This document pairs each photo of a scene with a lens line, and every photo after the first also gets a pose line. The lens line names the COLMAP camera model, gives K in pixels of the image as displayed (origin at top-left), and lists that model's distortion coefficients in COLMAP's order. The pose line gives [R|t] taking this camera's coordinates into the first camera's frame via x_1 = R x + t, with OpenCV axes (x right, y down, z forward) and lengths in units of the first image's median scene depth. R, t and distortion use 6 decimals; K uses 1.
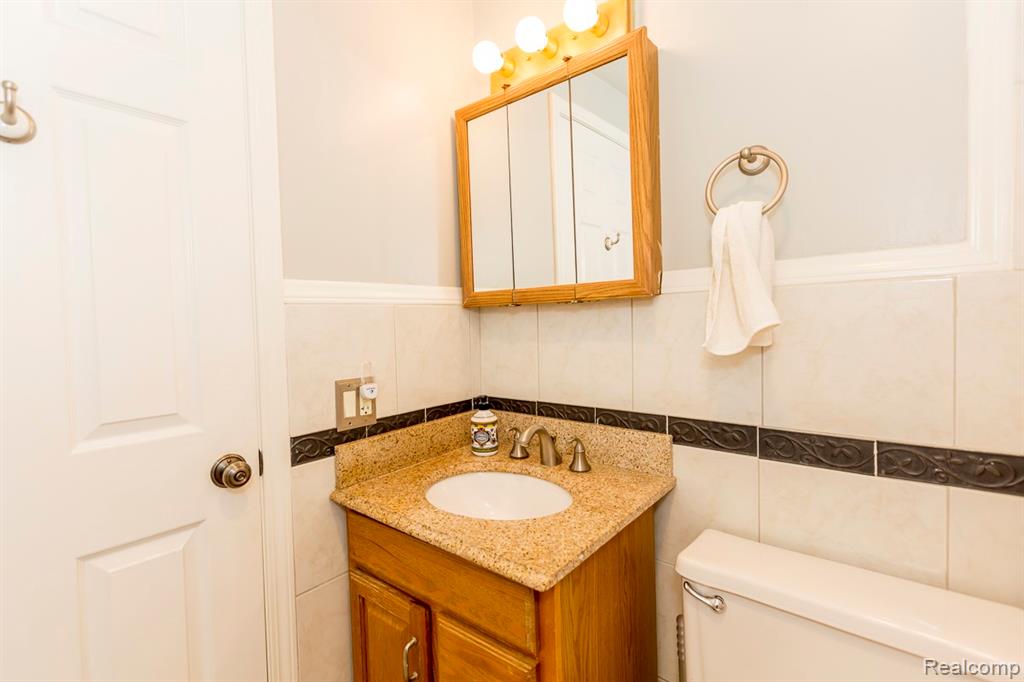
lens RADIAL K [[469.2, 0, 505.9], [0, 469.2, 333.4], [0, 0, 1]] dist [0.009062, -0.004142]
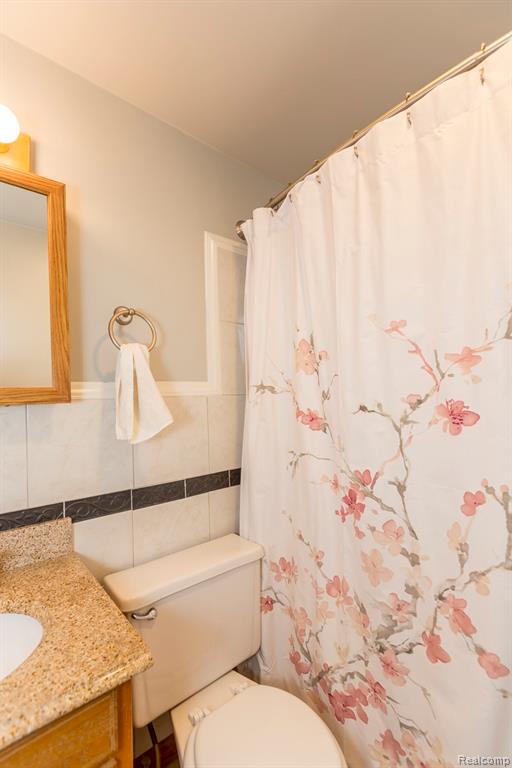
lens RADIAL K [[351.9, 0, 256.6], [0, 351.9, 384.4], [0, 0, 1]] dist [0.009062, -0.004142]
pose [[0.150687, 0.057582, 0.986903, -0.524514], [0.038762, 0.997190, -0.064101, -0.050371], [-0.987821, 0.047913, 0.148032, 0.392261]]
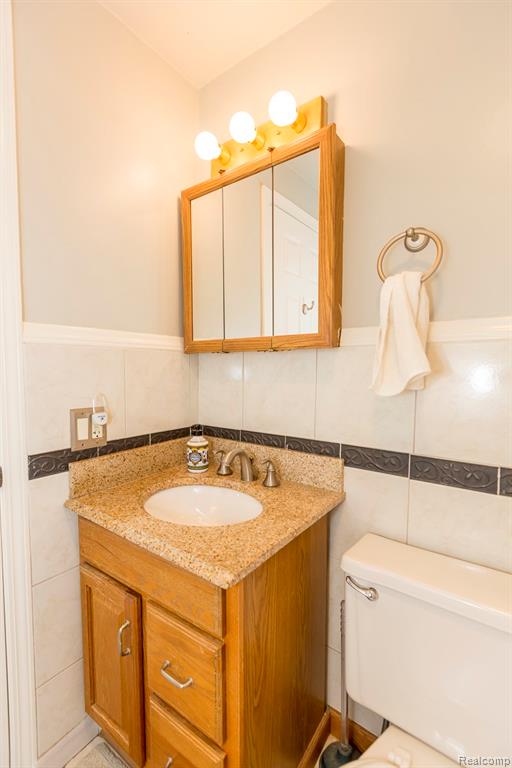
lens RADIAL K [[351.9, 0, 252.6], [0, 351.9, 390.9], [0, 0, 1]] dist [0.009062, -0.004142]
pose [[0.997960, 0.028810, 0.056976, 0.053400], [-0.030714, 0.998989, 0.032838, 0.010760], [-0.055973, -0.034521, 0.997835, 0.082046]]
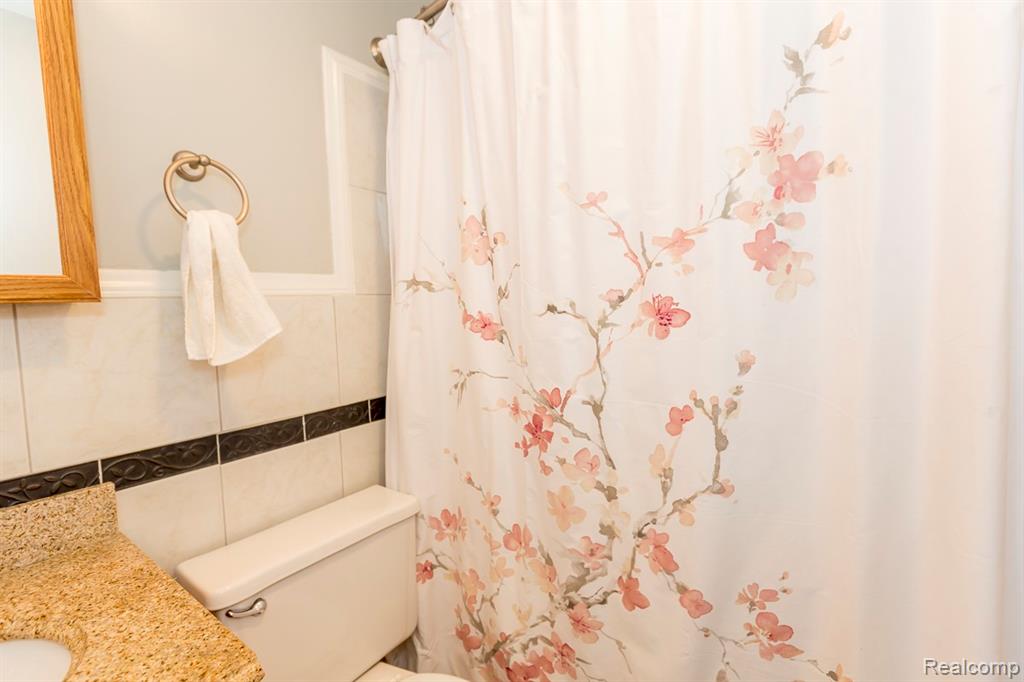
lens RADIAL K [[469.2, 0, 511.5], [0, 469.2, 323.3], [0, 0, 1]] dist [0.009062, -0.004142]
pose [[-0.073417, -0.021755, 0.997064, -0.491629], [0.050765, 0.998385, 0.025521, -0.031405], [-0.996008, 0.052489, -0.072194, 0.408110]]
